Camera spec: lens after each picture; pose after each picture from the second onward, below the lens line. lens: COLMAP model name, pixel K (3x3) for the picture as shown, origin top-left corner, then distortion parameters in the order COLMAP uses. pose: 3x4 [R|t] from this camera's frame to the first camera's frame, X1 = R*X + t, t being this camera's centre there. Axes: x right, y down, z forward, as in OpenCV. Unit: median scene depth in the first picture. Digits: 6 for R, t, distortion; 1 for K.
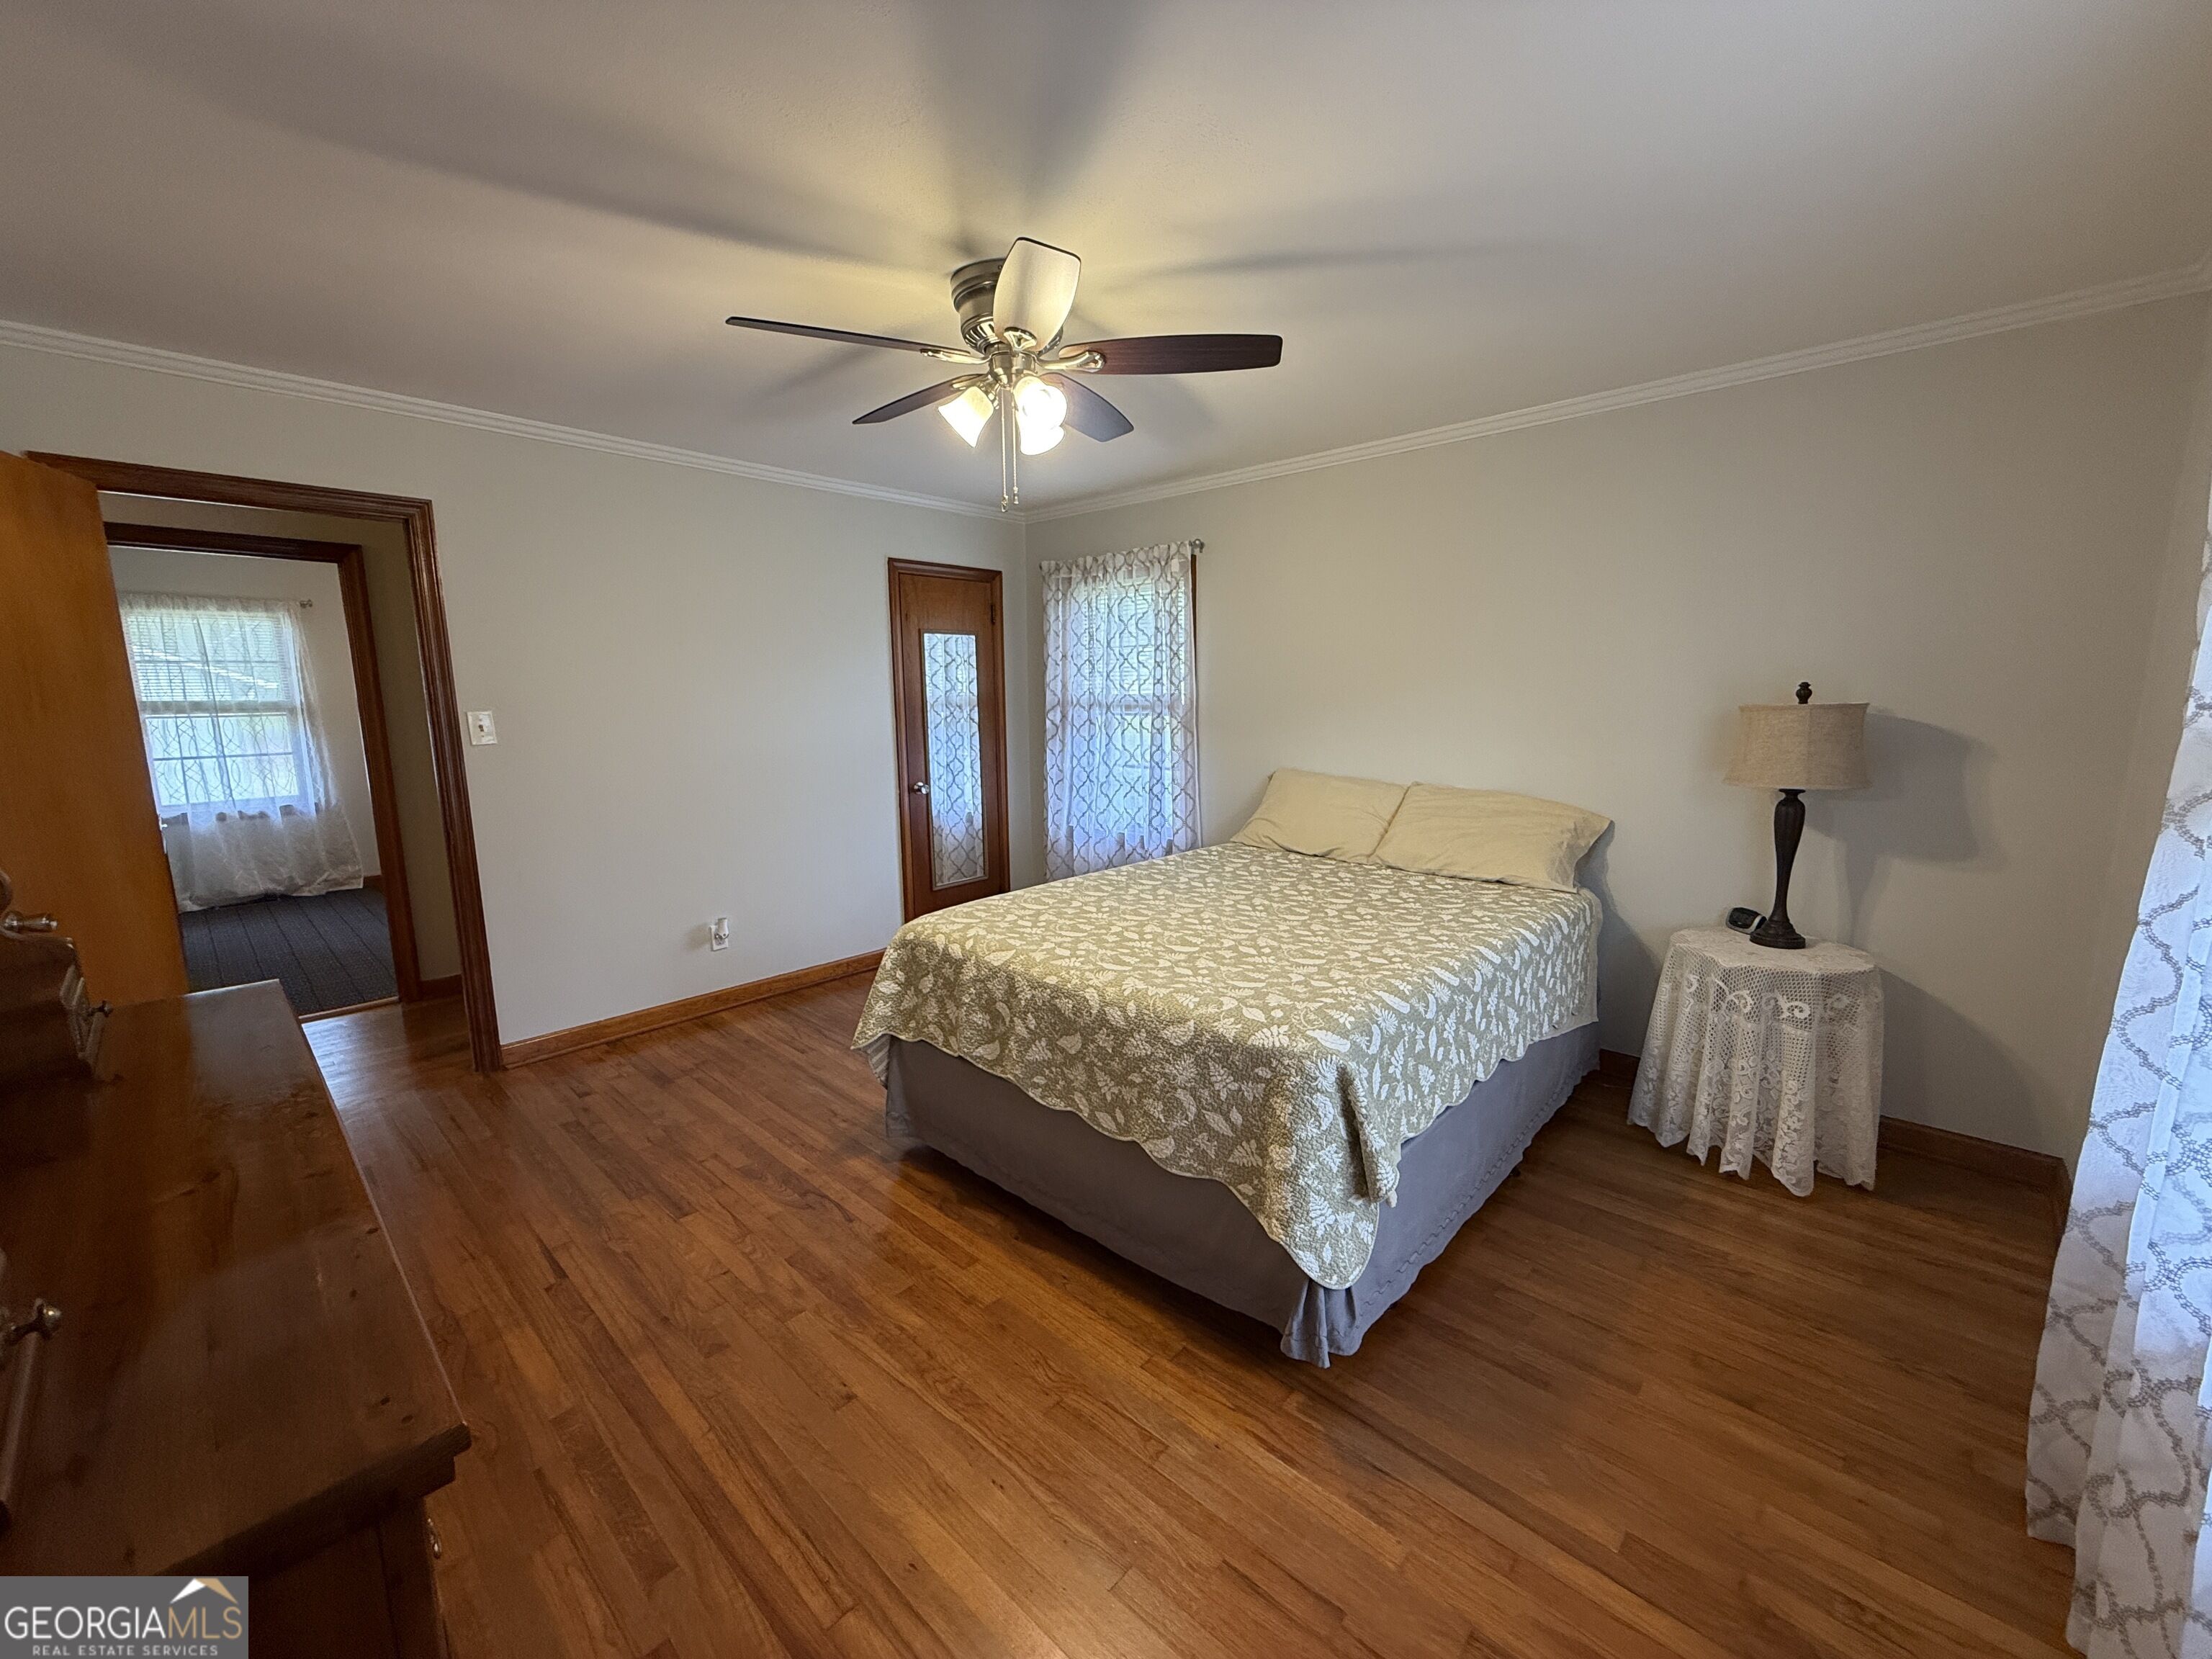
lens RADIAL K [[881.7, 0, 1094.0], [0, 881.7, 830.2], [0, 0, 1]] dist [0.000242, -0.000080]
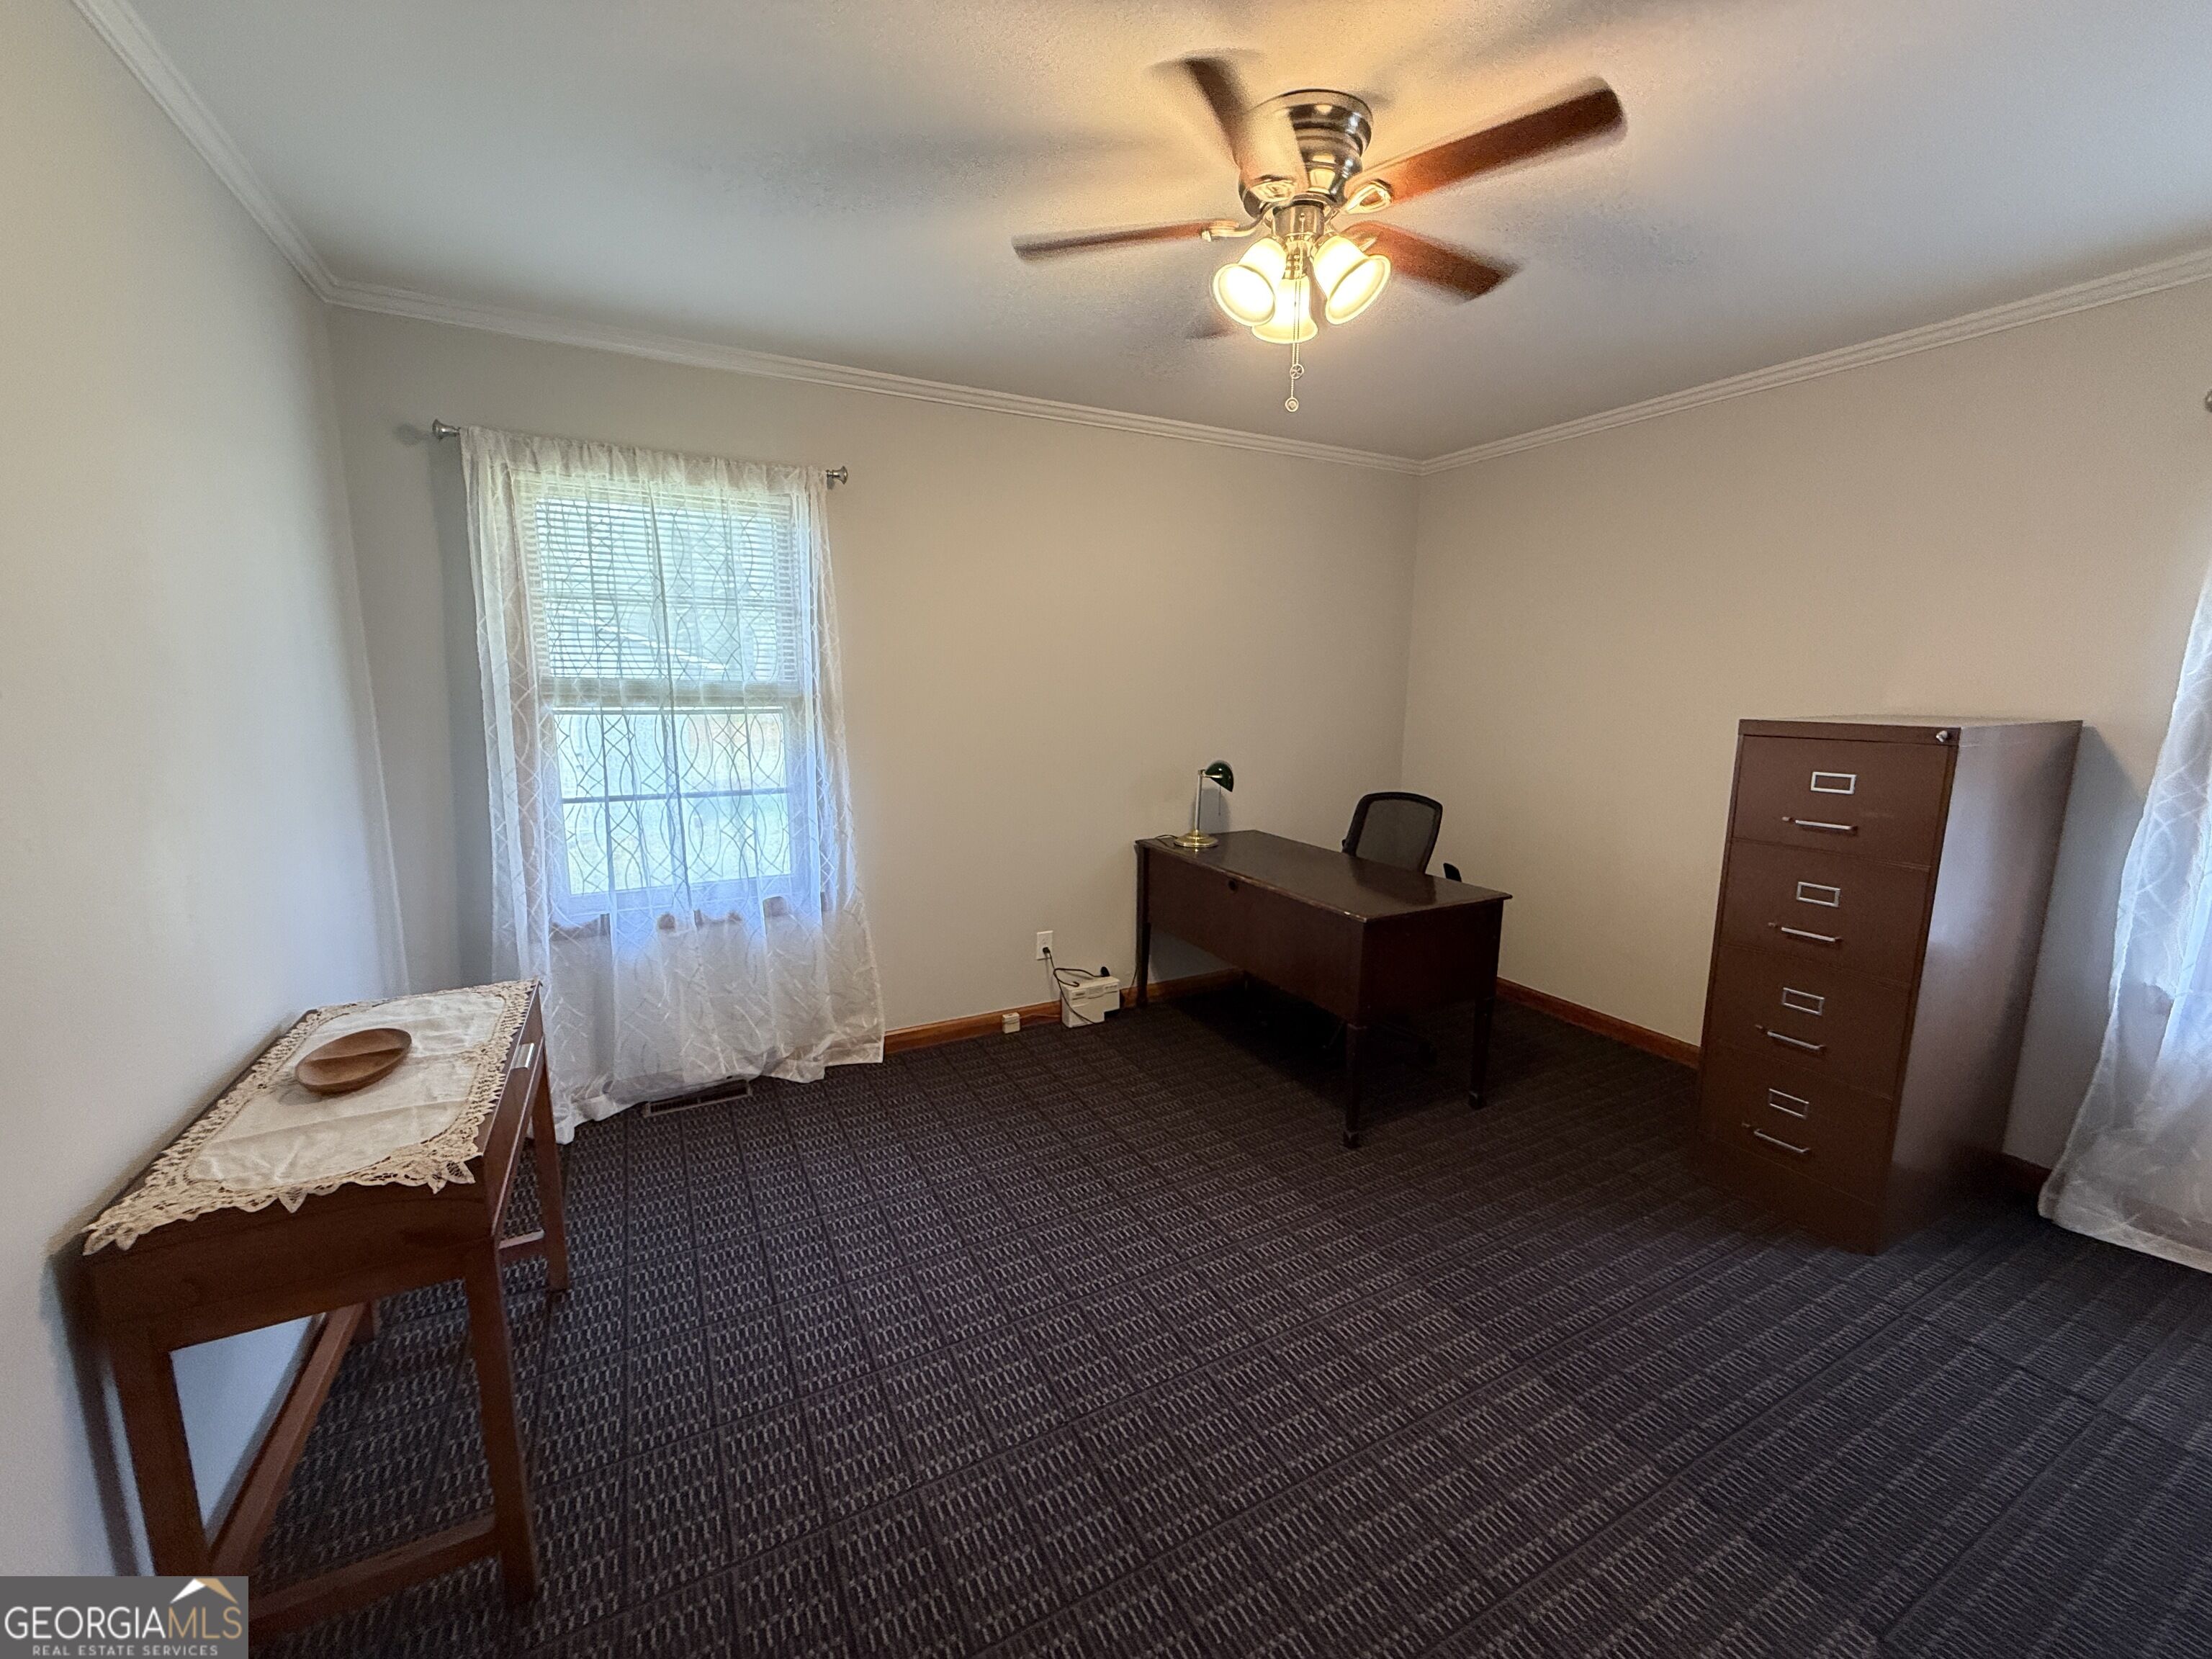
lens RADIAL K [[881.7, 0, 1098.4], [0, 881.7, 826.9], [0, 0, 1]] dist [0.000242, -0.000080]
pose [[0.950406, 0.073547, -0.302192, -0.619188], [-0.070113, 0.997292, 0.022210, -0.092764], [0.303007, 0.000079, 0.952988, 0.608651]]
